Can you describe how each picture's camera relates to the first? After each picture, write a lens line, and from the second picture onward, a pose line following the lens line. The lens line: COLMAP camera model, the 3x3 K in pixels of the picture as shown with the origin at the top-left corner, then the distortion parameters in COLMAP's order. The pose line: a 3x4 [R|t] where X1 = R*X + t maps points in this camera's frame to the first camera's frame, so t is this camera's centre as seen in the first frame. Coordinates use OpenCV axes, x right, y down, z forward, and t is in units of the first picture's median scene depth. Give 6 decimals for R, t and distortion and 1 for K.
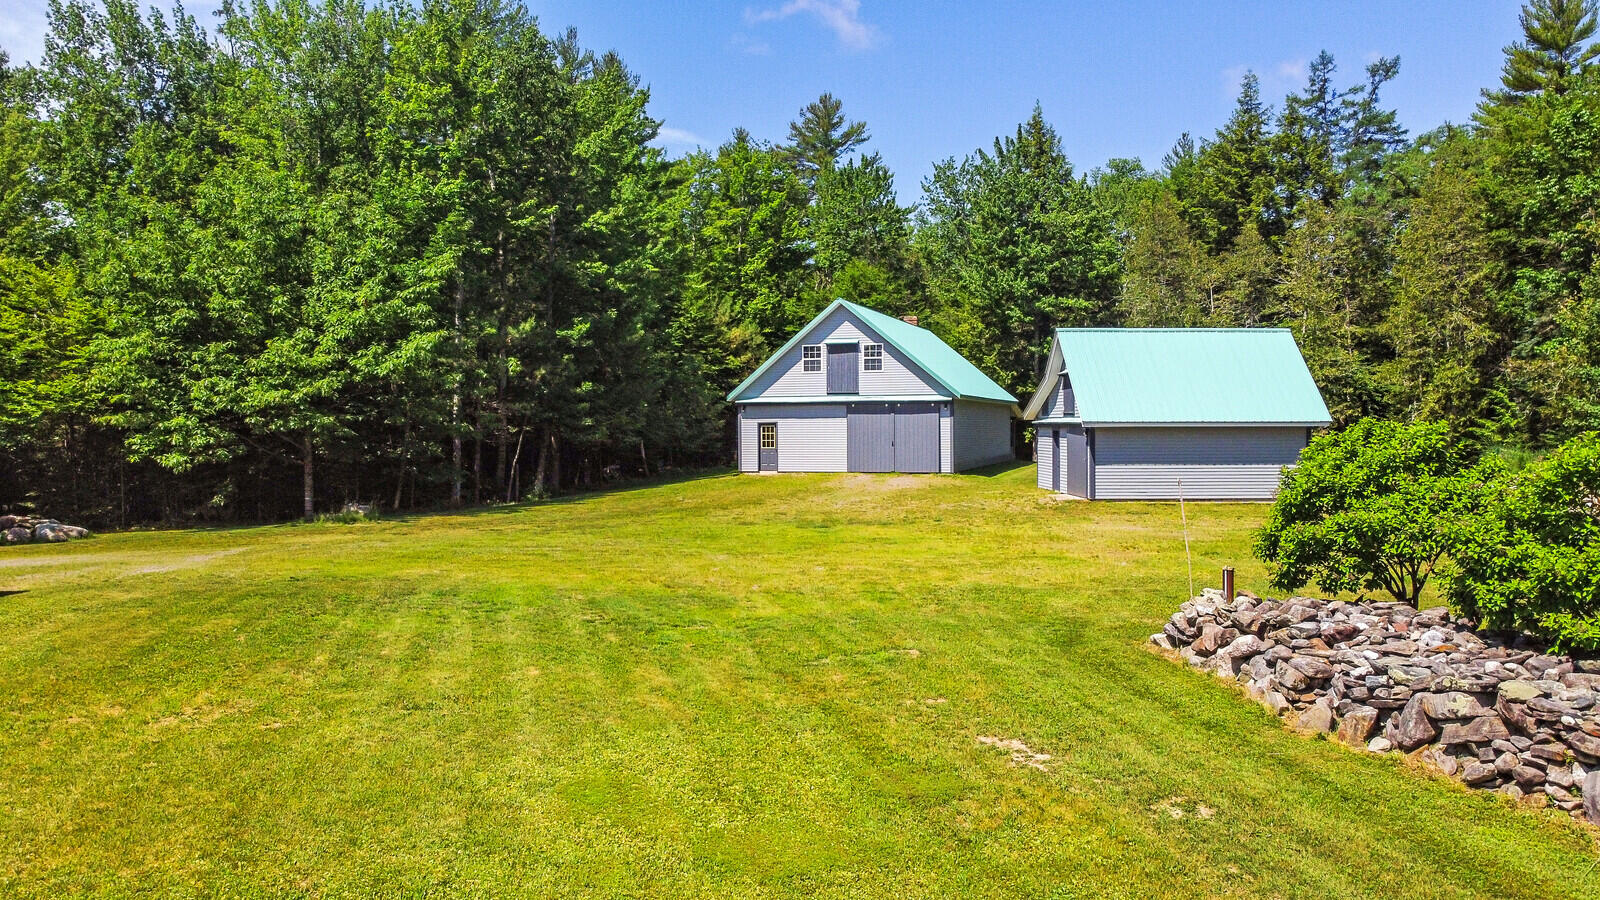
lens RADIAL K [[1211.2, 0, 798.6], [0, 1211.2, 448.3], [0, 0, 1]] dist [0.019503, -0.016479]
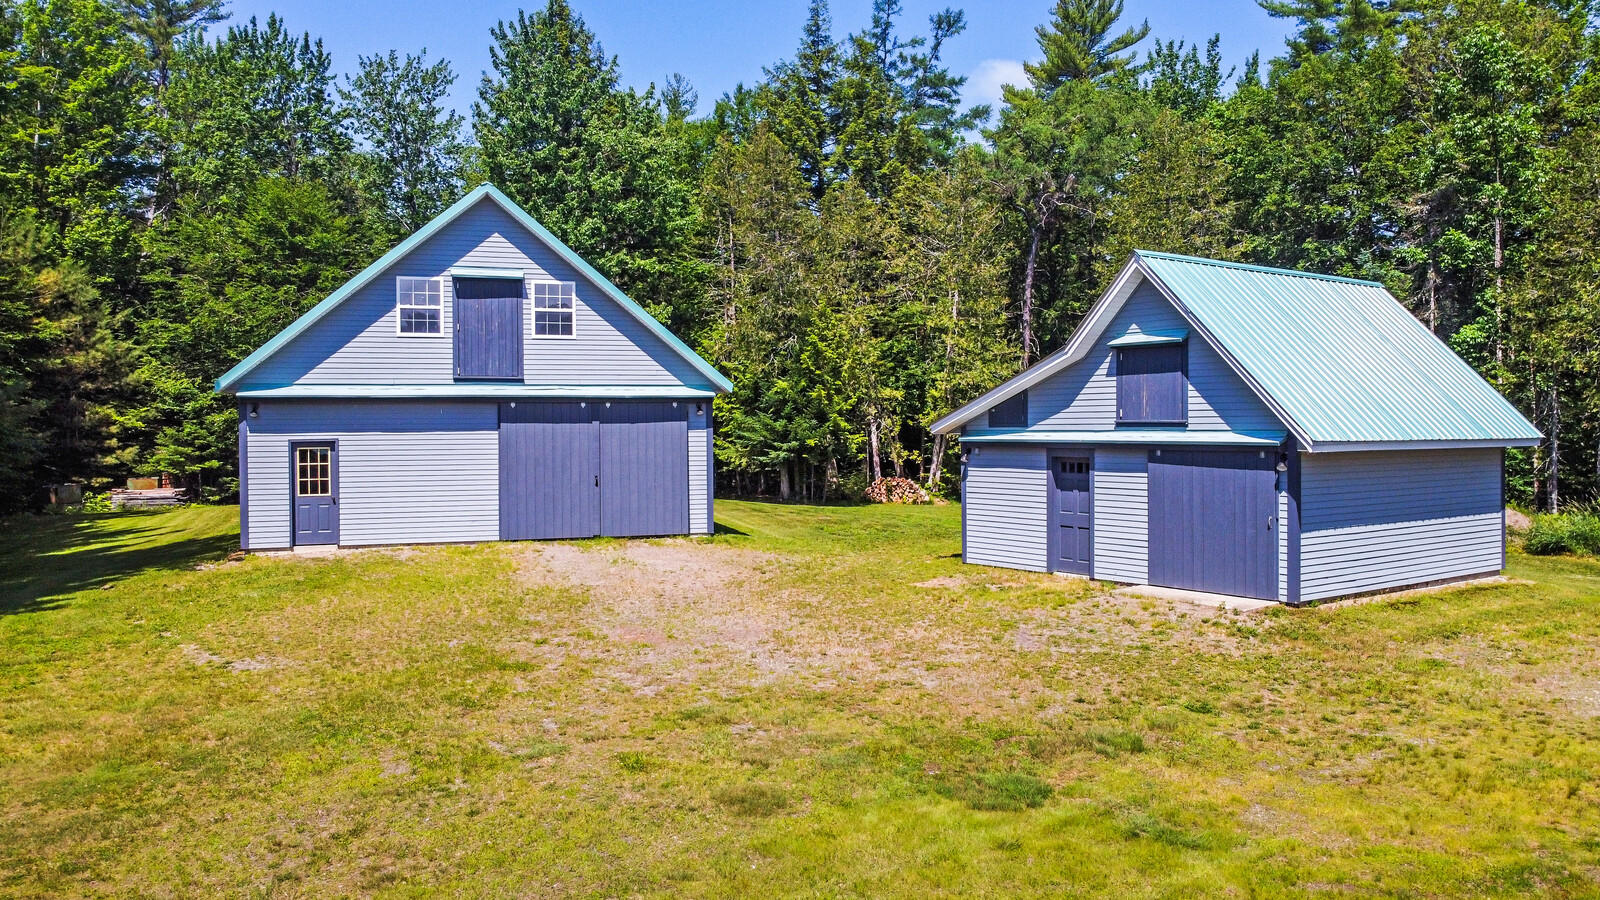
lens RADIAL K [[1211.2, 0, 803.1], [0, 1211.2, 442.8], [0, 0, 1]] dist [0.019503, -0.016479]
pose [[0.821840, -0.007354, 0.569671, -0.134621], [0.013726, 0.999882, -0.006893, -0.014603], [-0.569553, 0.013484, 0.821844, 0.513673]]
